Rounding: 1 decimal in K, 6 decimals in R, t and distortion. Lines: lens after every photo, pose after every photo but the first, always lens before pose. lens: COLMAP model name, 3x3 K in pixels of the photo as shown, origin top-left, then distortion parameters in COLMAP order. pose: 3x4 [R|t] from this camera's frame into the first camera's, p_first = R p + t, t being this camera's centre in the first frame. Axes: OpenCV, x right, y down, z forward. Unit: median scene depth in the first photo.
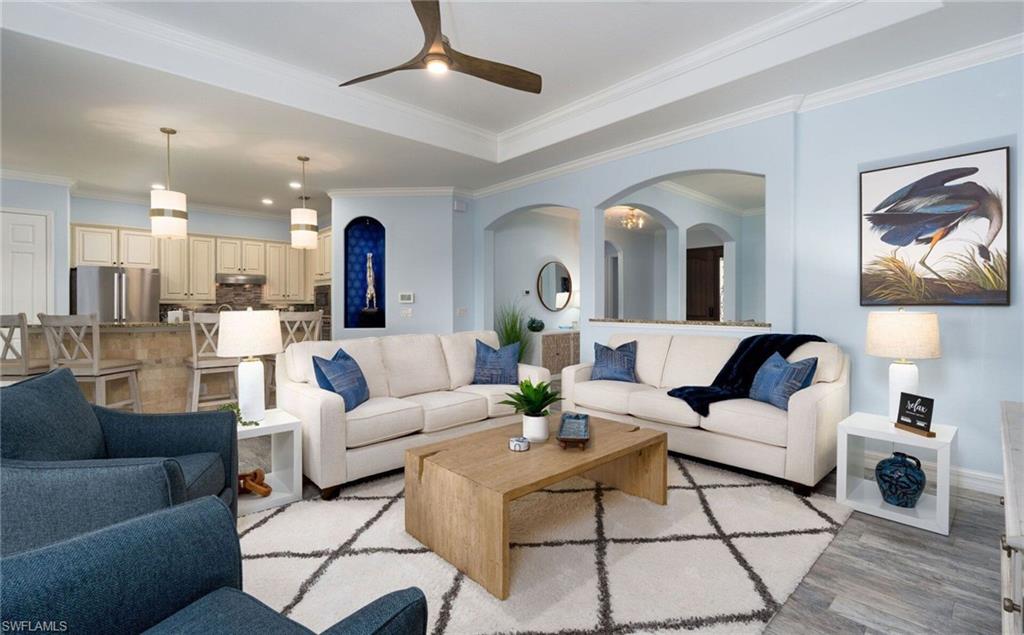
lens RADIAL K [[462.1, 0, 512.1], [0, 462.1, 307.8], [0, 0, 1]] dist [-0.001022, -0.000050]
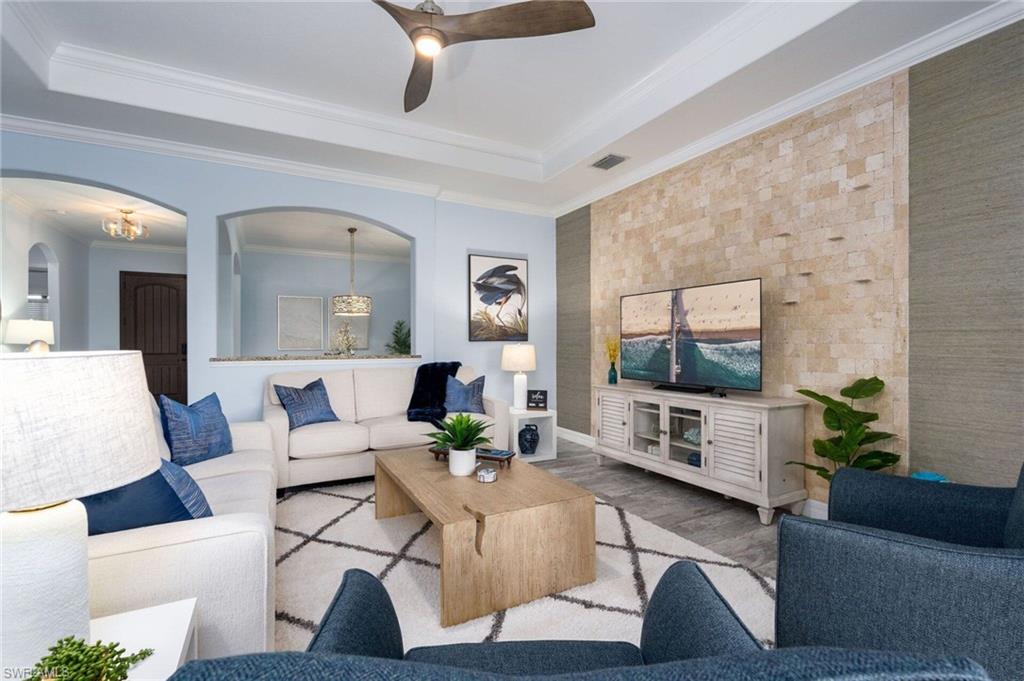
lens RADIAL K [[453.7, 0, 512.0], [0, 453.7, 340.5], [0, 0, 1]] dist [-0.003913, -0.000329]
pose [[0.246049, 0.001491, 0.969256, -0.759825], [0.005061, 0.999983, -0.002823, -0.001751], [-0.969244, 0.005600, 0.246037, 0.559010]]
